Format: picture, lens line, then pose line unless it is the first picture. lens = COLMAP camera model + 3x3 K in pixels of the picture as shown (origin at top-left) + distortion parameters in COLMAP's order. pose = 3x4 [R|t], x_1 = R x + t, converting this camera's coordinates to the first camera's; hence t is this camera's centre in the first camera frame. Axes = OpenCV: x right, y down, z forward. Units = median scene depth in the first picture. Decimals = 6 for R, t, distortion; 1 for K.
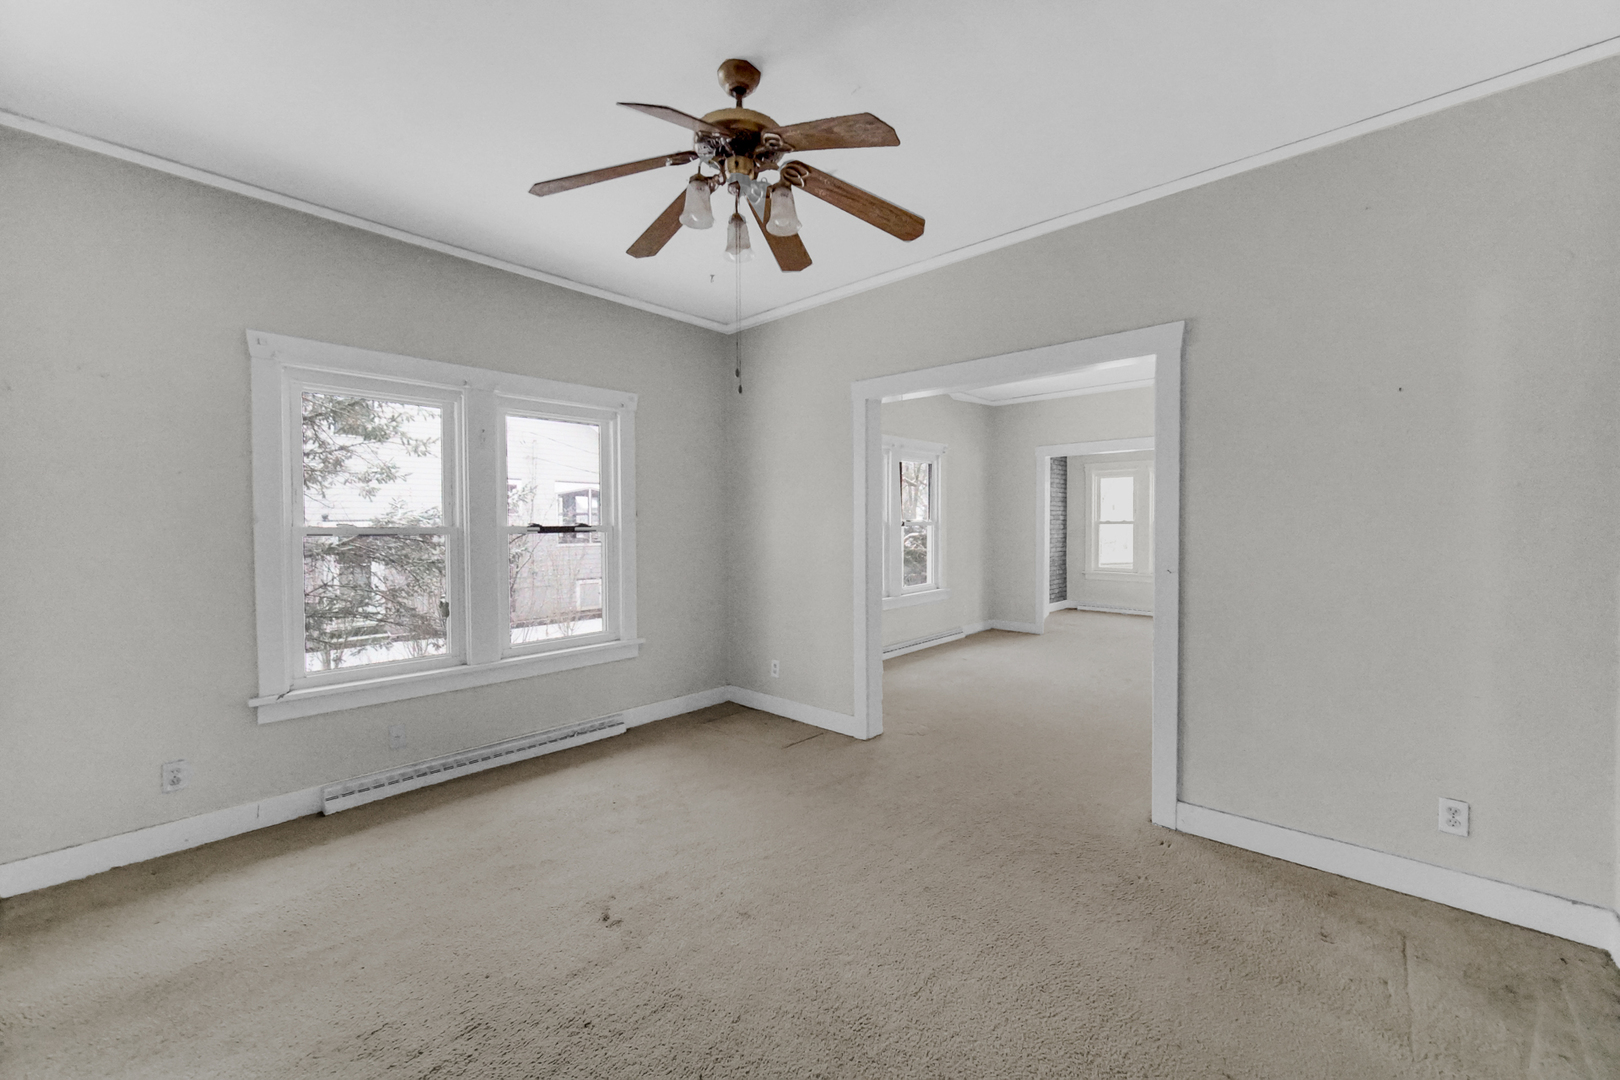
lens RADIAL K [[658.5, 0, 810.0], [0, 658.5, 540.0], [0, 0, 1]] dist [0.000291, 0.000032]
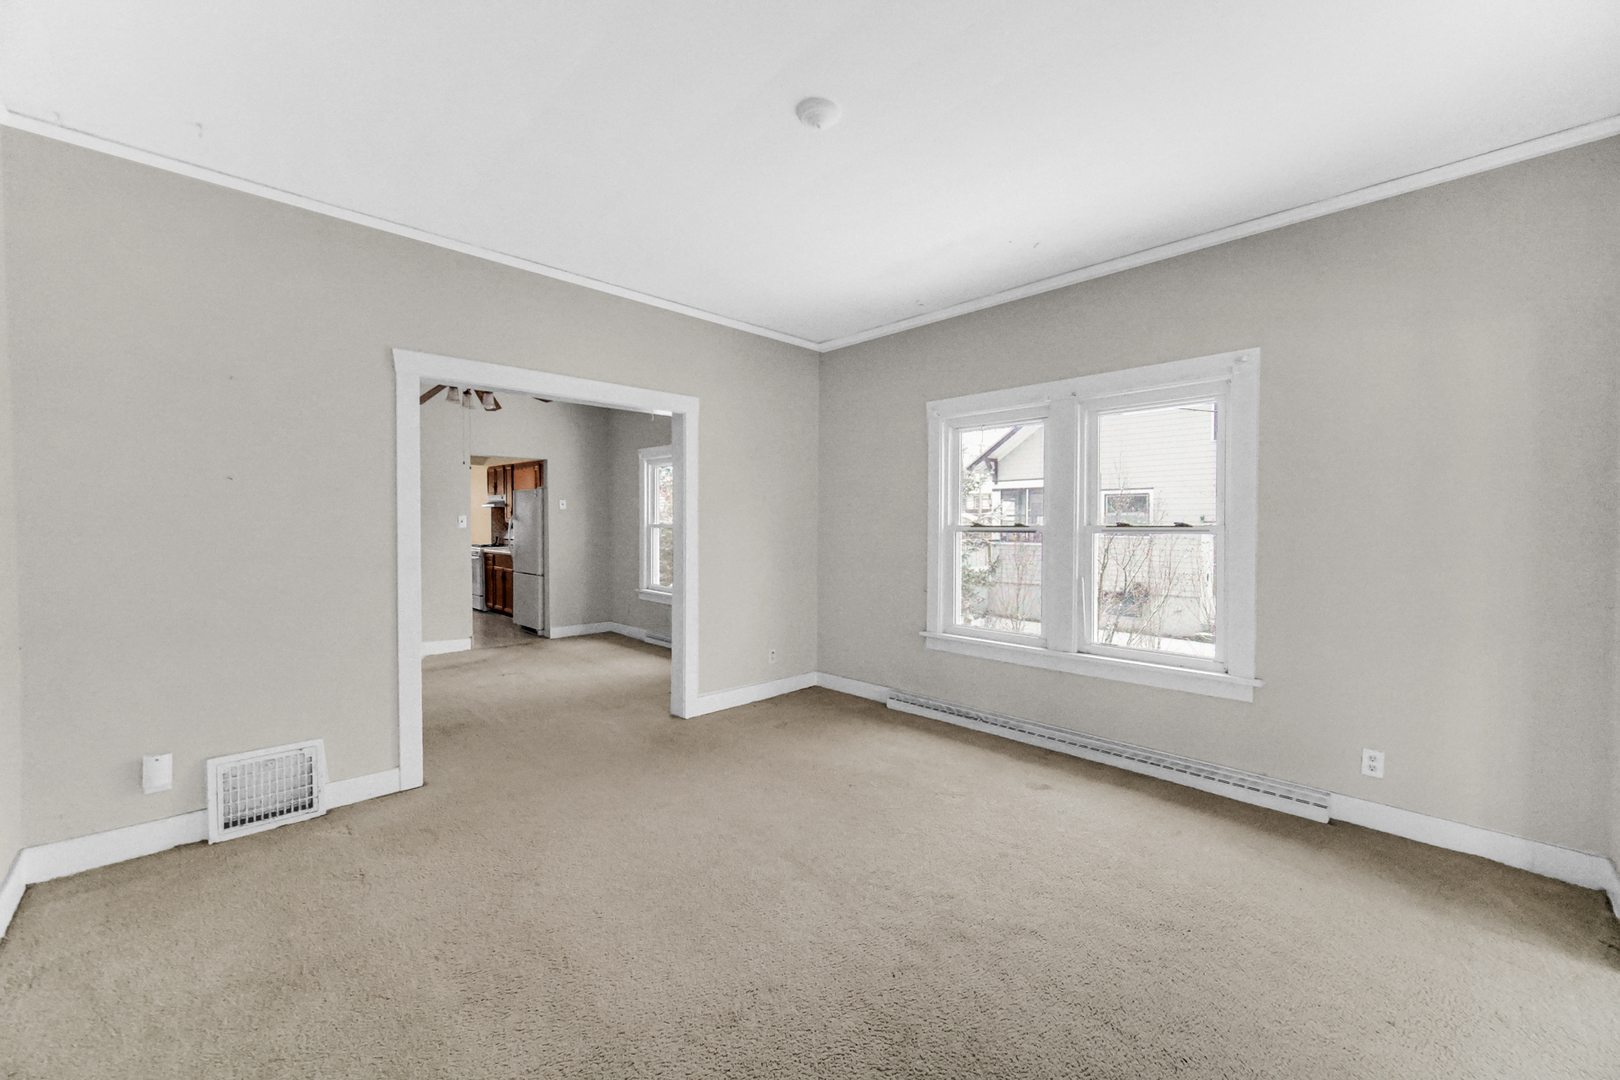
lens RADIAL K [[639.3, 0, 806.9], [0, 639.3, 537.1], [0, 0, 1]] dist [0.000297, 0.000031]
pose [[-0.076539, 0.023399, -0.996792, 0.728442], [-0.027824, 0.999285, 0.025594, -0.020999], [0.996678, 0.029694, -0.075833, 0.827202]]
